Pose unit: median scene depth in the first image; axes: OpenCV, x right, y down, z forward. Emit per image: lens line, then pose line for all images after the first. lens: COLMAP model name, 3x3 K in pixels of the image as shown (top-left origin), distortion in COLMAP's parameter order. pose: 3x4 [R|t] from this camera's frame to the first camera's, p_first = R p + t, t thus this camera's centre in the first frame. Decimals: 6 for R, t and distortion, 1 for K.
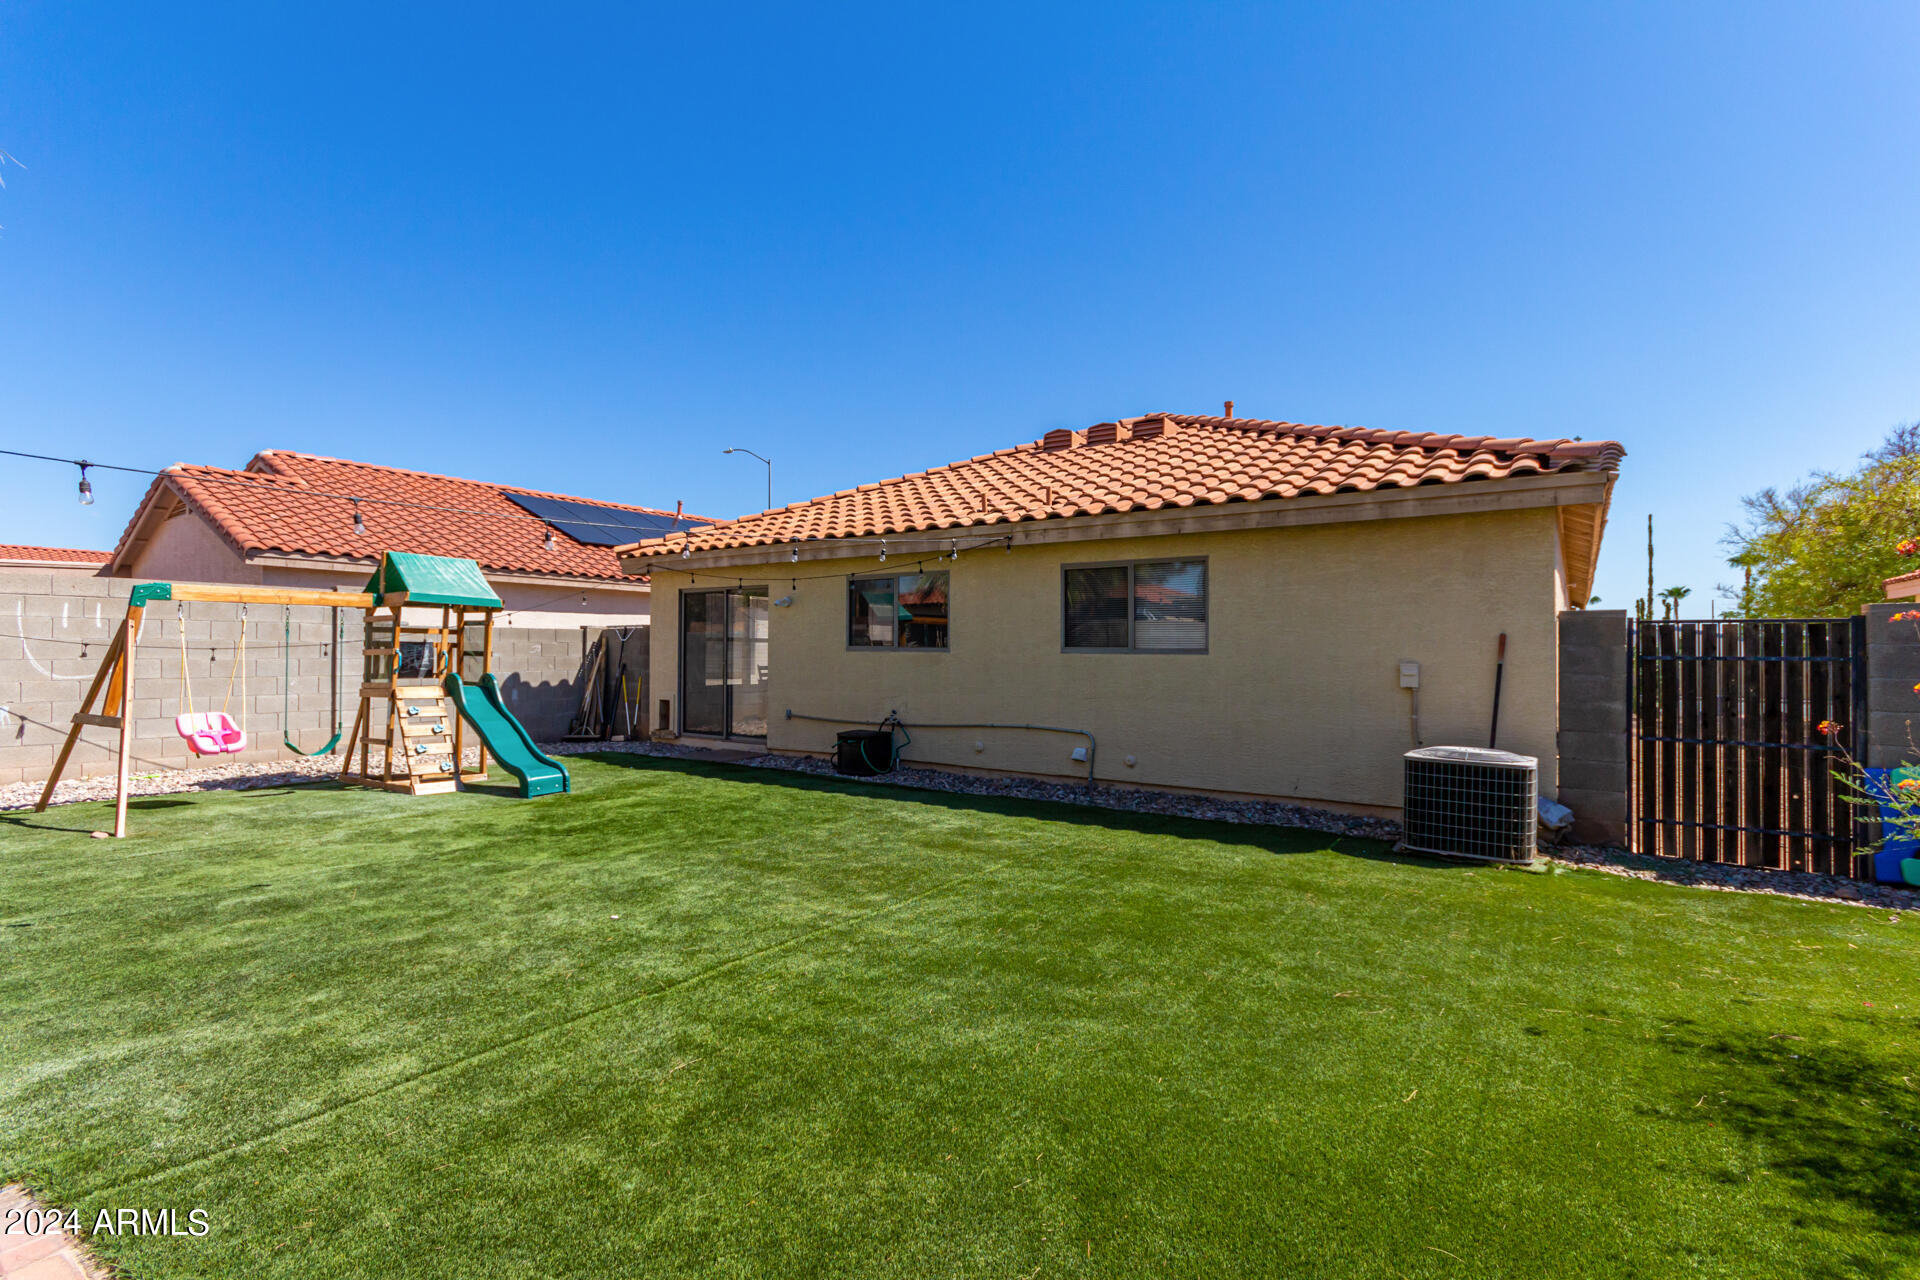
lens RADIAL K [[899.0, 0, 963.2], [0, 899.0, 639.1], [0, 0, 1]] dist [-0.000373, 0.000047]
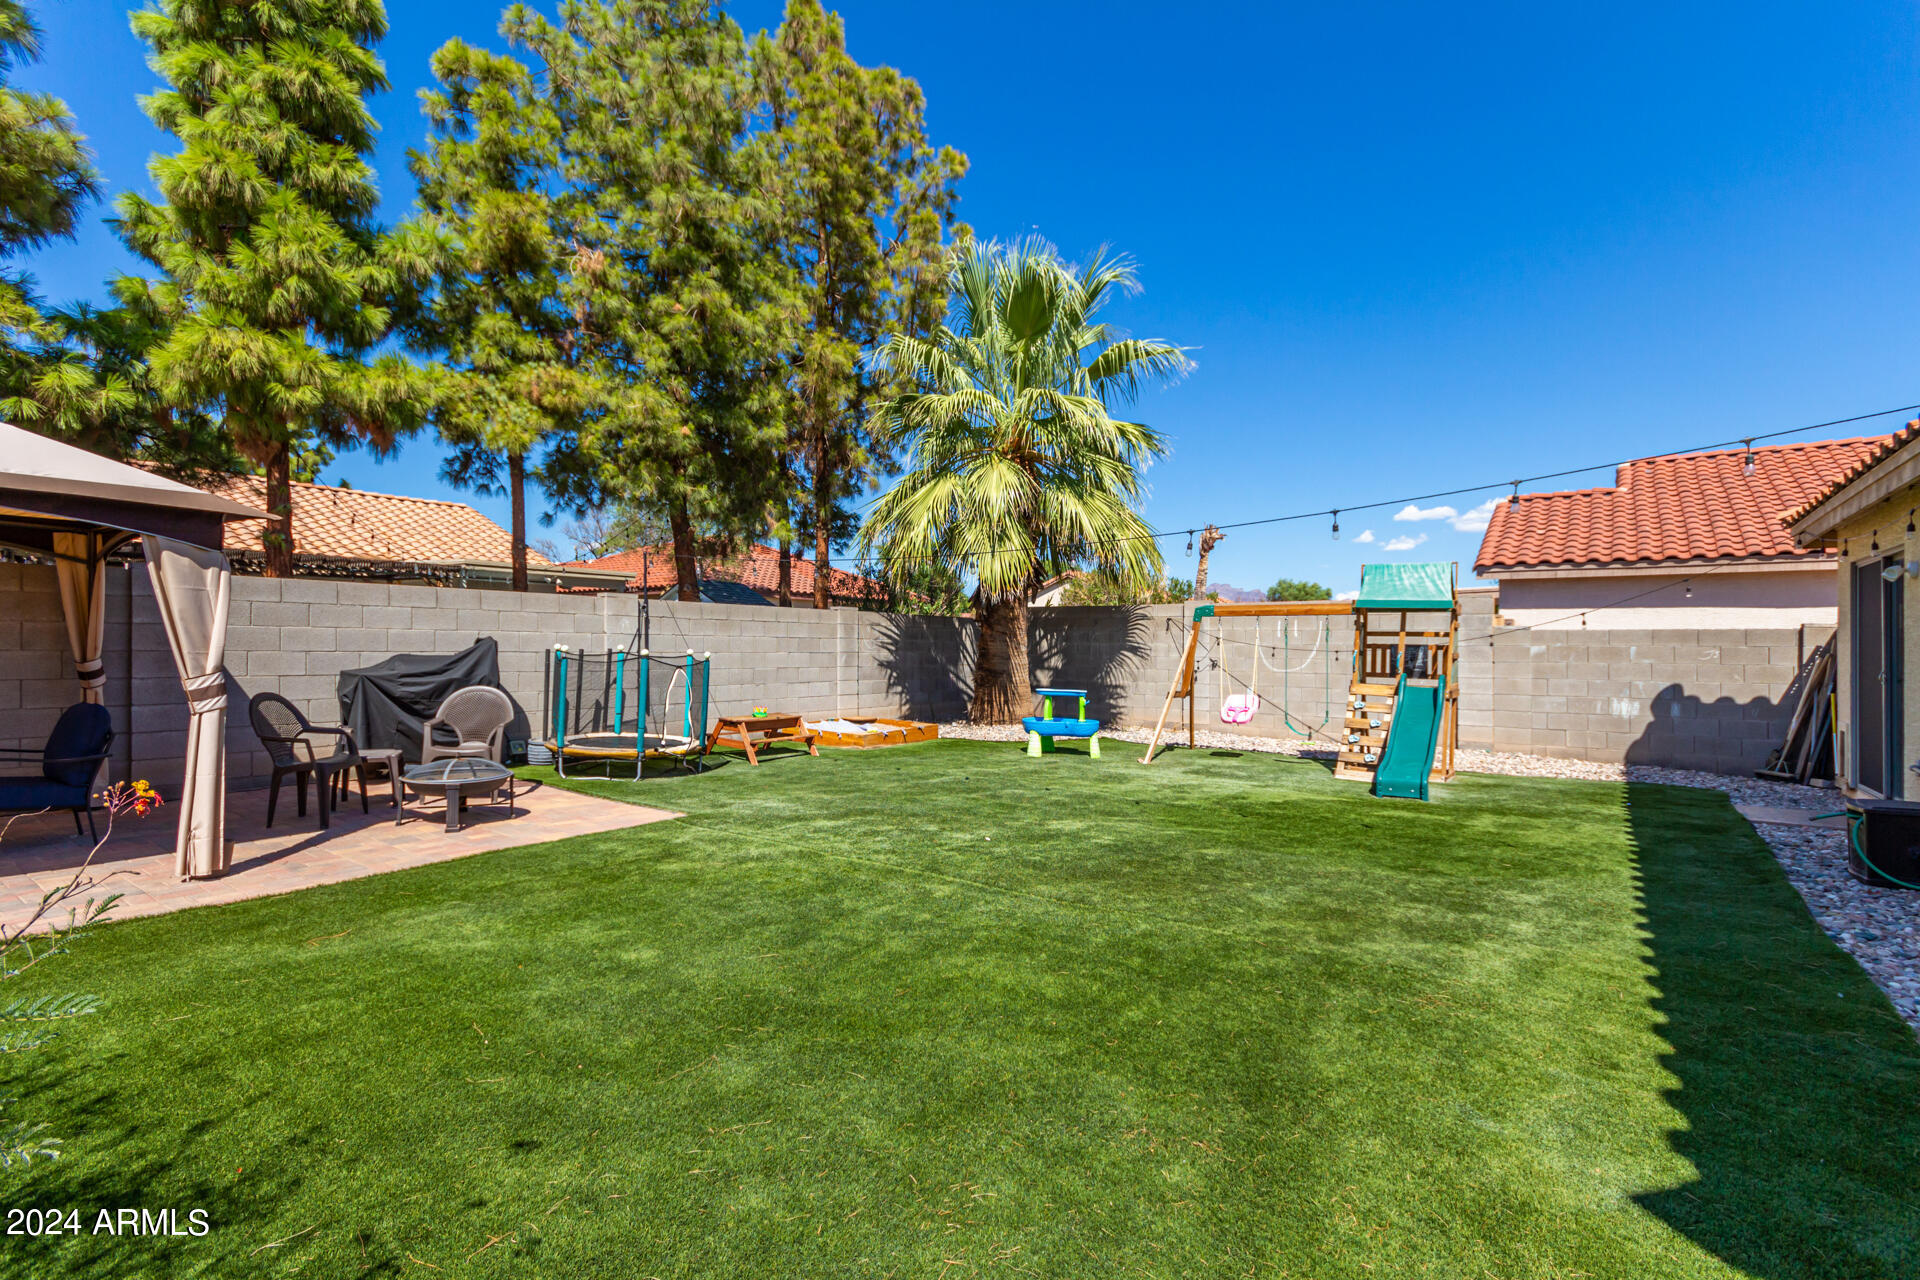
lens RADIAL K [[899.0, 0, 960.0], [0, 899.0, 638.1], [0, 0, 1]] dist [-0.000373, 0.000047]
pose [[-0.029957, -0.019433, -0.999362, 0.338112], [-0.002753, 0.999809, -0.019359, 0.012866], [0.999547, 0.002172, -0.030005, 0.365266]]
